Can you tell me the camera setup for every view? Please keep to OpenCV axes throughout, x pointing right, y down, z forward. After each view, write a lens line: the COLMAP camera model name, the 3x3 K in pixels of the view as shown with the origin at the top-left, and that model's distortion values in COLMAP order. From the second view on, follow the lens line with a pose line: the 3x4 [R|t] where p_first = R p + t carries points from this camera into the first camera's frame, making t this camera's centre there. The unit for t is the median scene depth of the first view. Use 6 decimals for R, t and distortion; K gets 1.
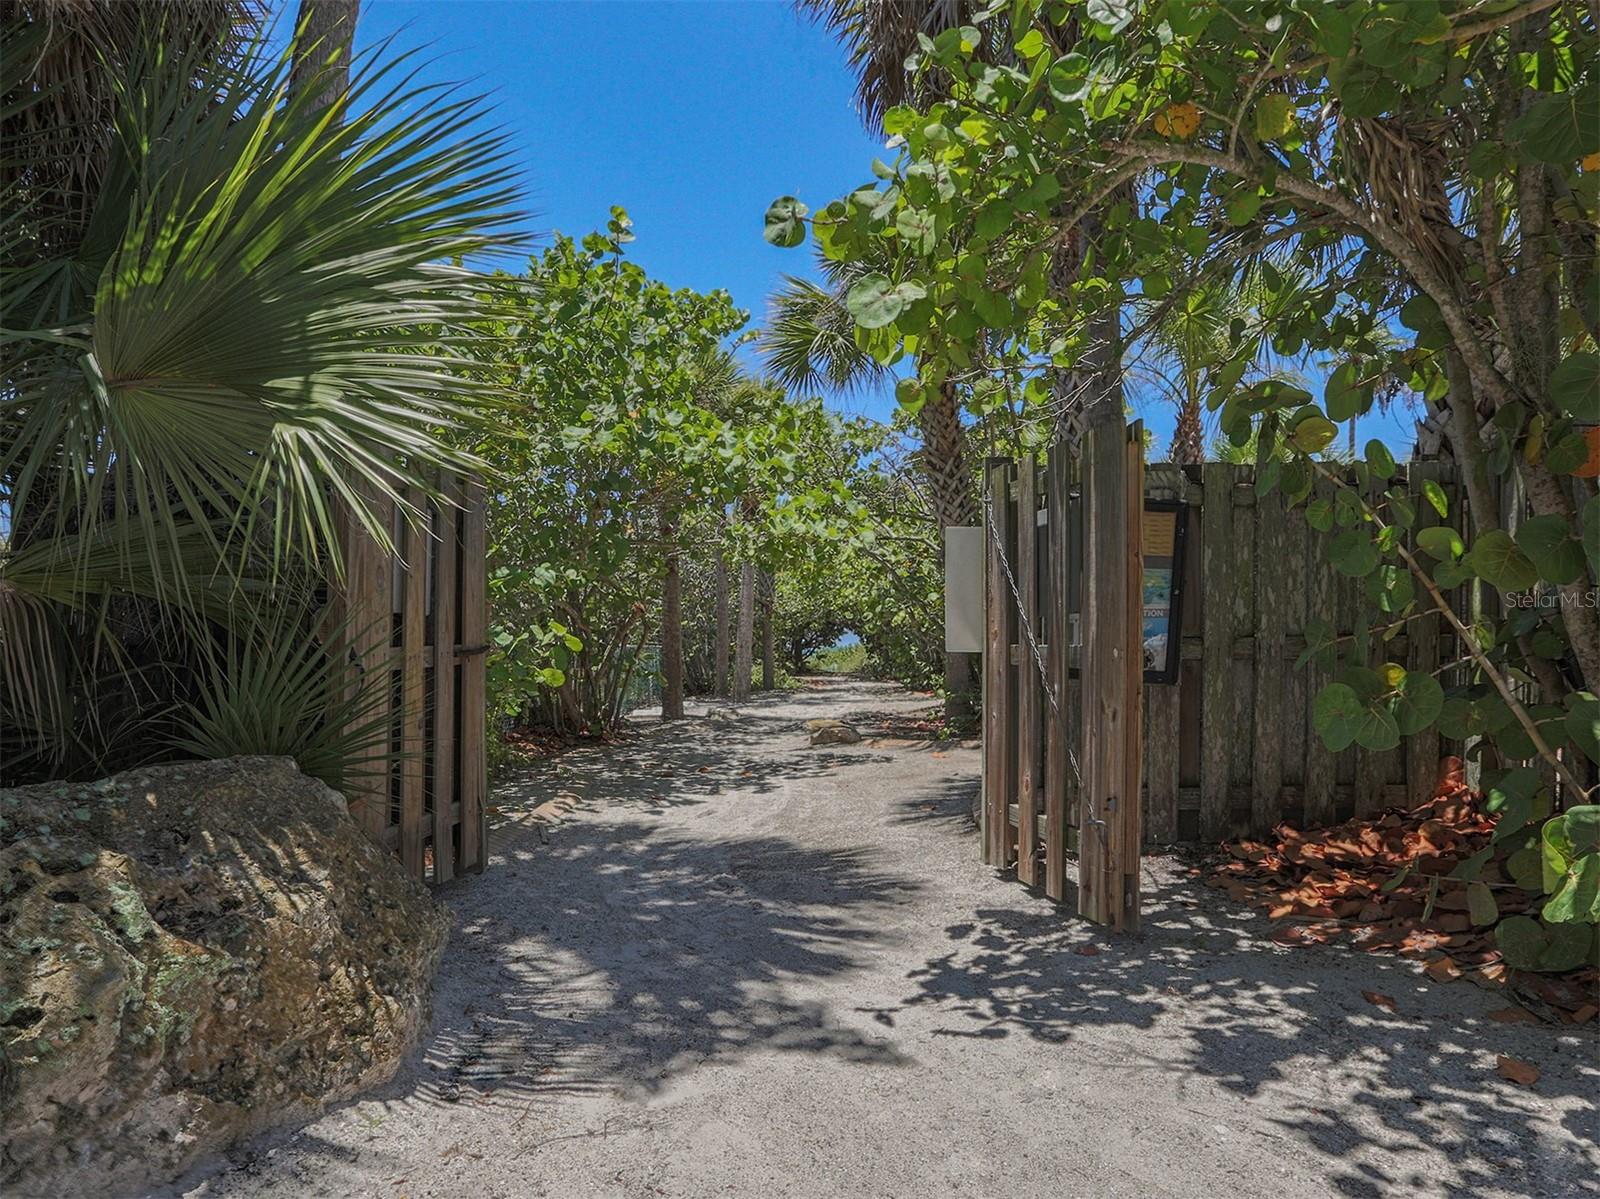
lens RADIAL K [[717.4, 0, 703.8], [0, 717.4, 678.2], [0, 0, 1]] dist [-0.000221, 0.000034]
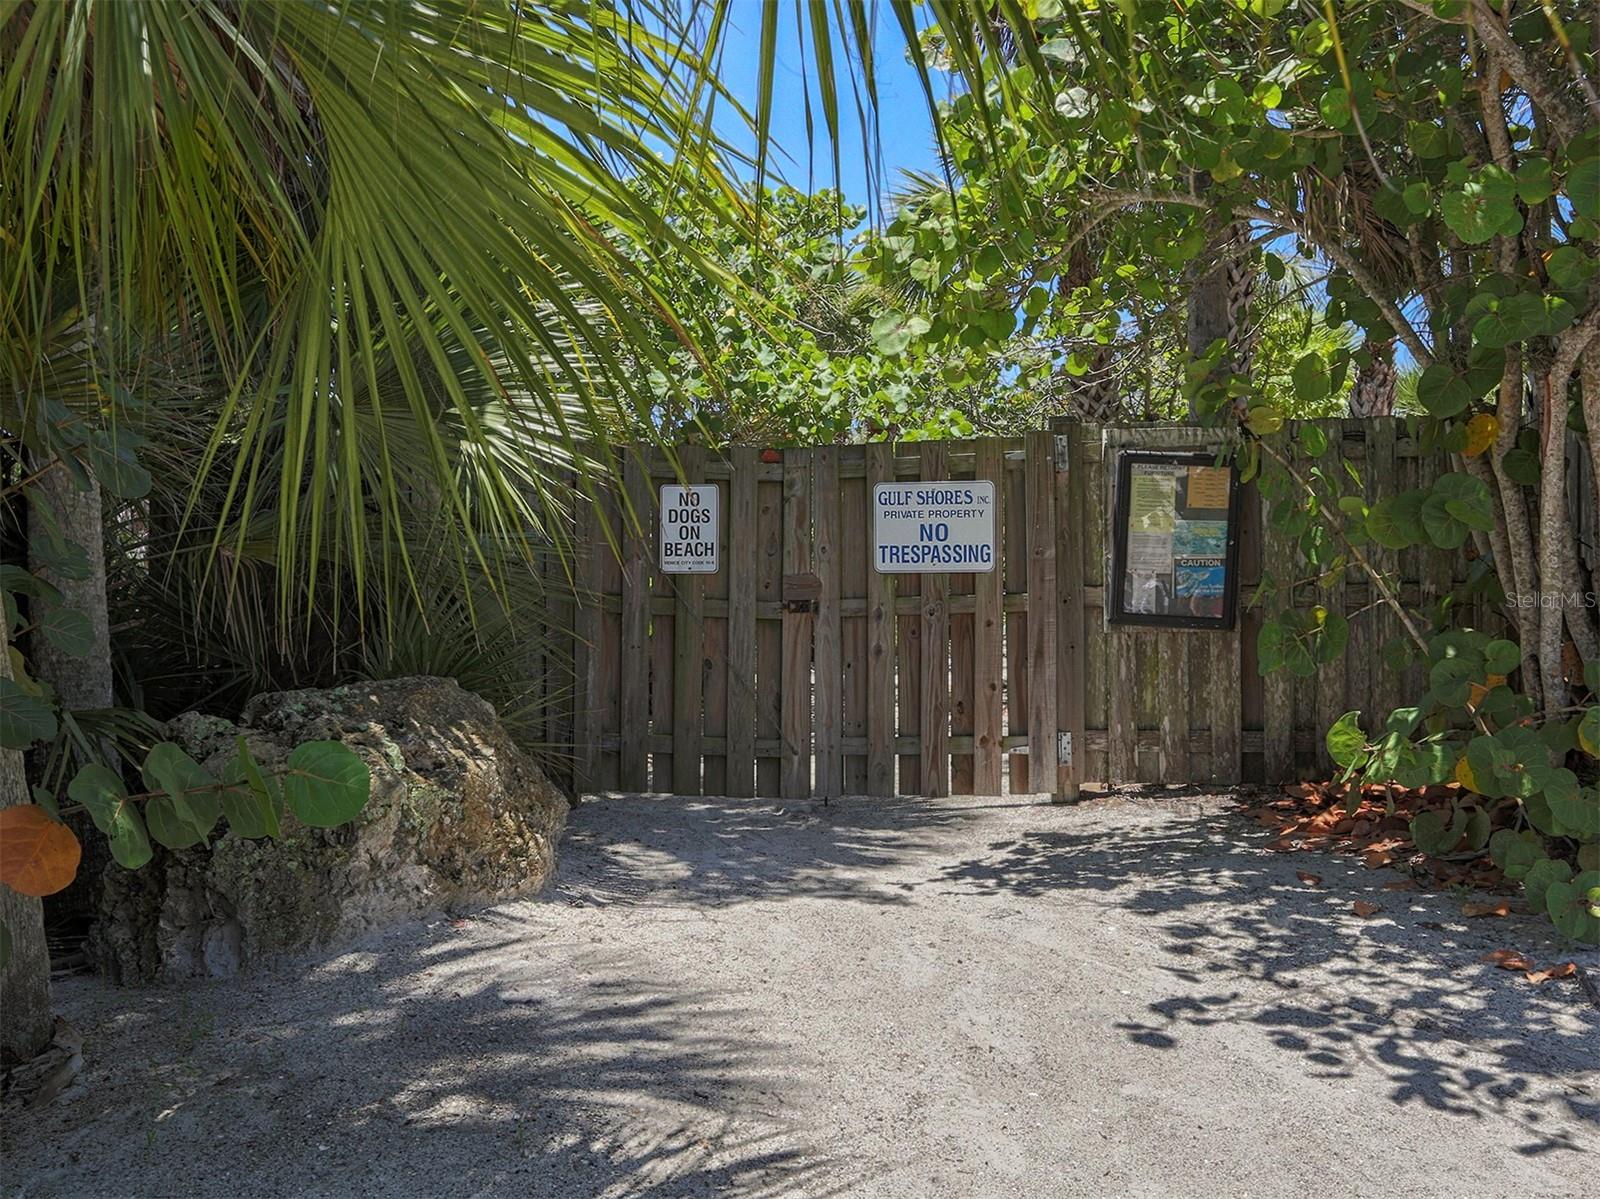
lens RADIAL K [[1030.4, 0, 800.0], [0, 1030.4, 599.5], [0, 0, 1]] dist [0.001517, 0.000211]
pose [[0.999156, -0.004588, -0.040828, 0.139719], [0.002621, 0.998839, -0.048106, 0.054281], [0.041002, 0.047959, 0.998007, -0.838192]]
